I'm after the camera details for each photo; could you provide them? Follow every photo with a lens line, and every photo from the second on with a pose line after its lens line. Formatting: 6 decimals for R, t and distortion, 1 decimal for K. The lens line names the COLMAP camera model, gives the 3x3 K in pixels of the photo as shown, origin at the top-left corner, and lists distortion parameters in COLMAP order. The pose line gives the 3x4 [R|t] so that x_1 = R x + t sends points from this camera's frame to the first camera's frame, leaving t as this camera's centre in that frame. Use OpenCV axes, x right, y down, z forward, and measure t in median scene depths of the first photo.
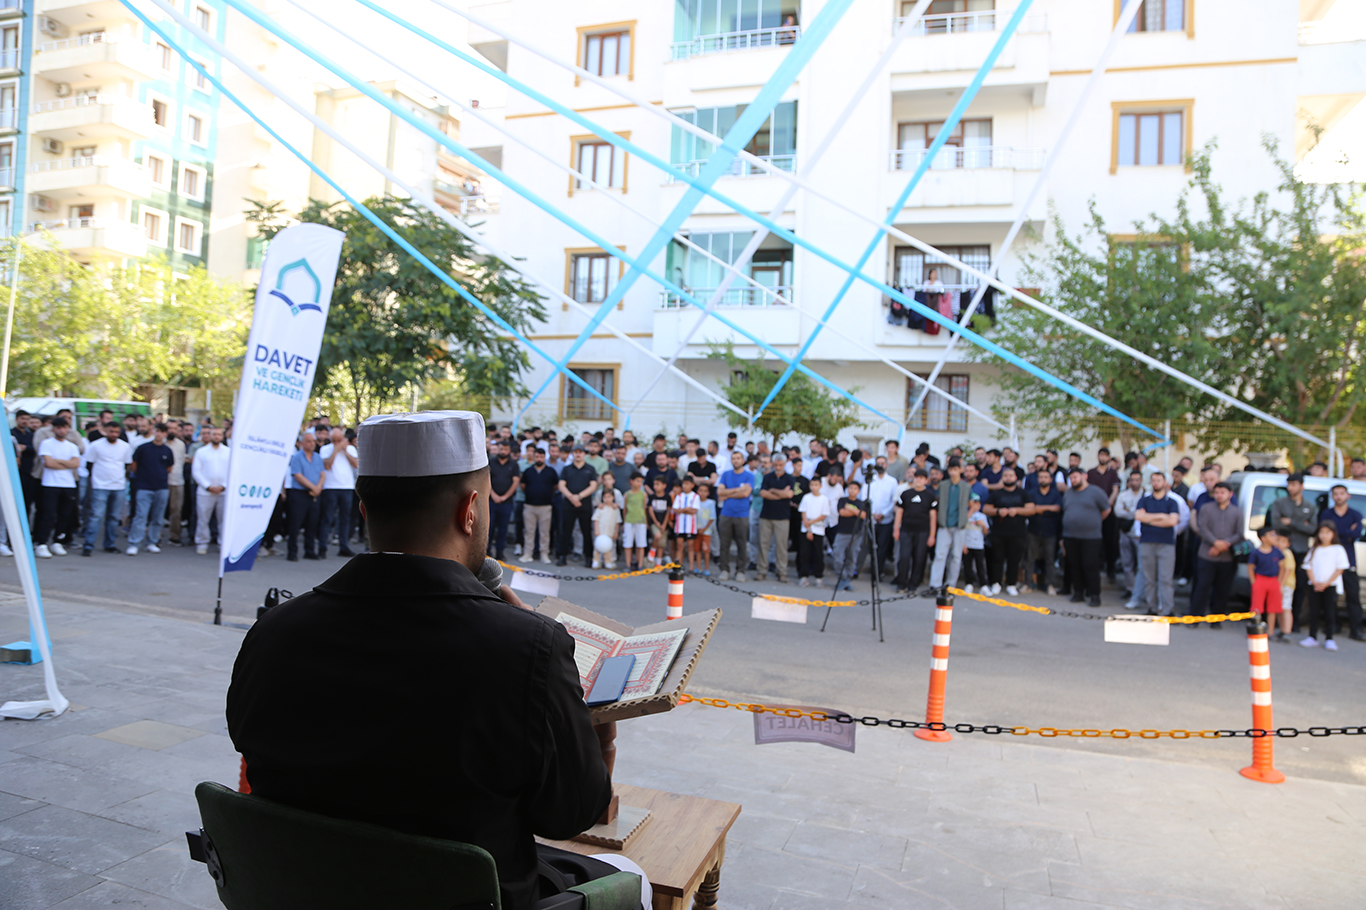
lens RADIAL K [[933.4, 0, 663.8], [0, 933.4, 456.5], [0, 0, 1]] dist [-0.124912, 0.076917]
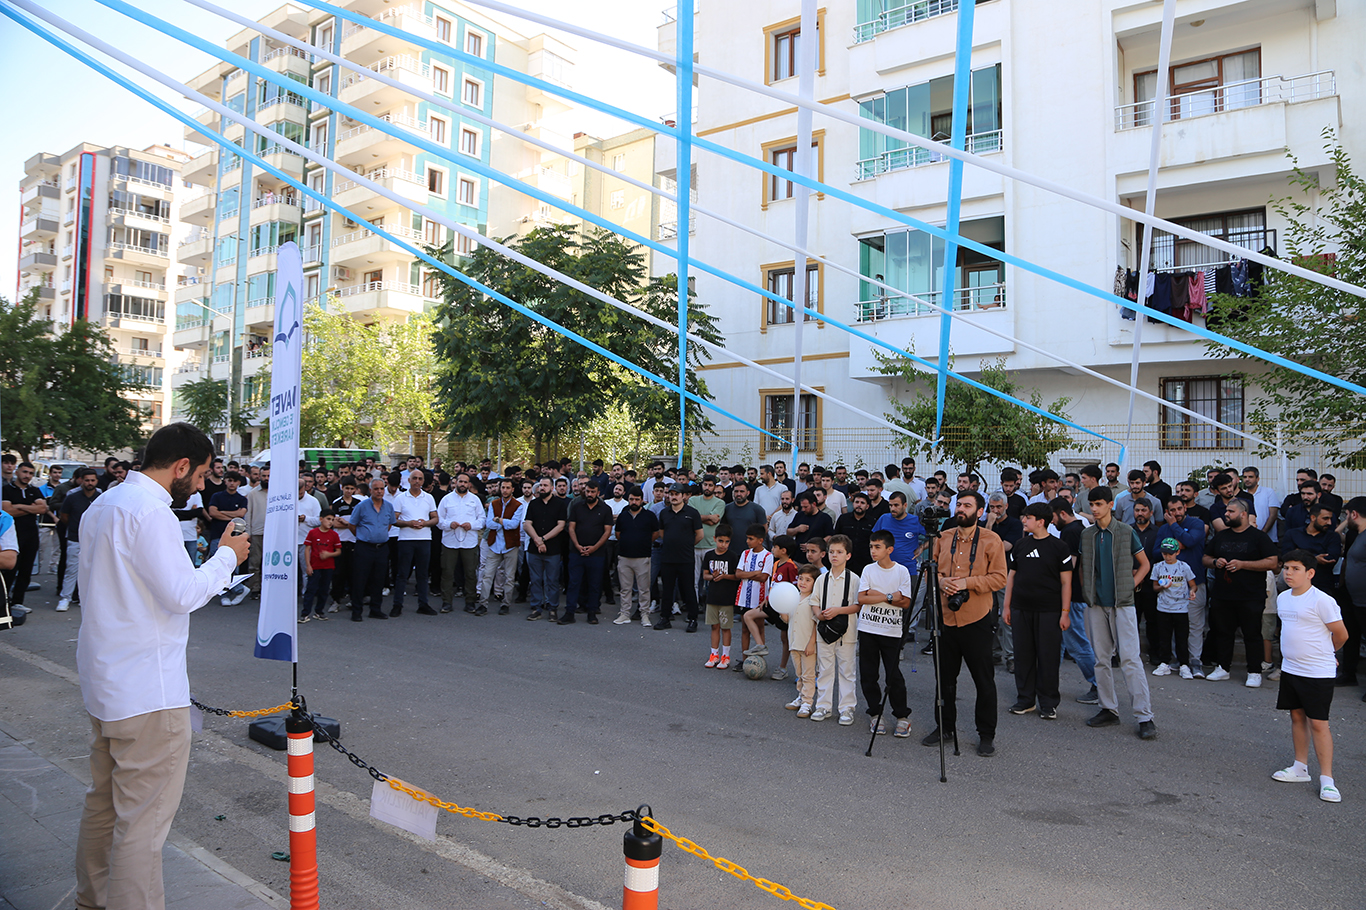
lens RADIAL K [[933.4, 0, 663.8], [0, 933.4, 456.5], [0, 0, 1]] dist [-0.124912, 0.076917]
pose [[0.951110, -0.036214, -0.306721, 0.091414], [0.026046, 0.998969, -0.037181, -0.004129], [0.307752, 0.027374, 0.951073, 0.117144]]
